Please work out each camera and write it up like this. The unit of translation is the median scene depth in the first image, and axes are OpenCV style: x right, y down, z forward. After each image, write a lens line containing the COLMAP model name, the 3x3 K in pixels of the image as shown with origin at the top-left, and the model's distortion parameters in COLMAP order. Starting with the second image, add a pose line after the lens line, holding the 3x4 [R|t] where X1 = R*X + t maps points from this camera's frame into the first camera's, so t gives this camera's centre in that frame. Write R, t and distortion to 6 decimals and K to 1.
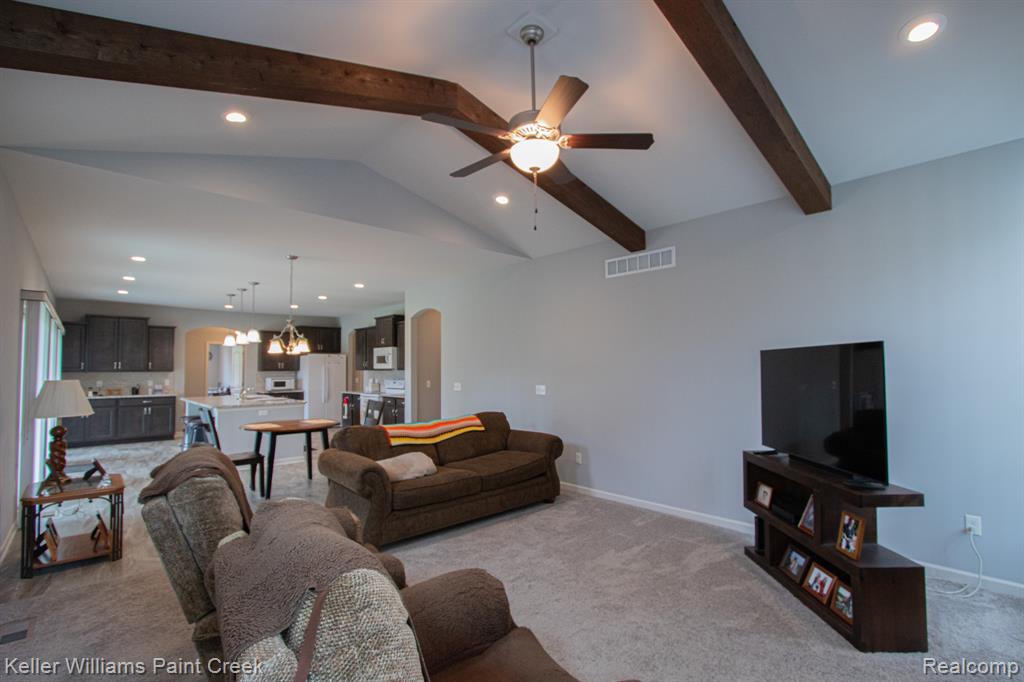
lens RADIAL K [[472.4, 0, 520.5], [0, 472.4, 348.6], [0, 0, 1]] dist [-0.017300, 0.000321]
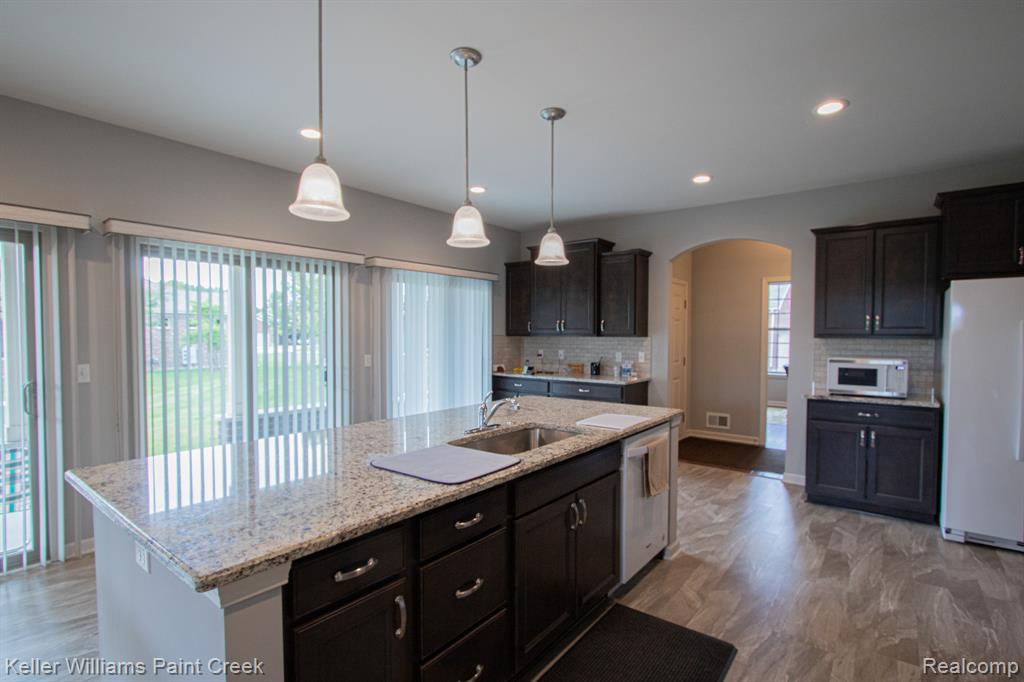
lens RADIAL K [[472.4, 0, 511.1], [0, 472.4, 349.7], [0, 0, 1]] dist [-0.017300, 0.000321]
pose [[0.143414, 0.037038, -0.988970, -0.253495], [0.039363, 0.998295, 0.043095, 0.036671], [0.988880, -0.045109, 0.141711, 0.821938]]
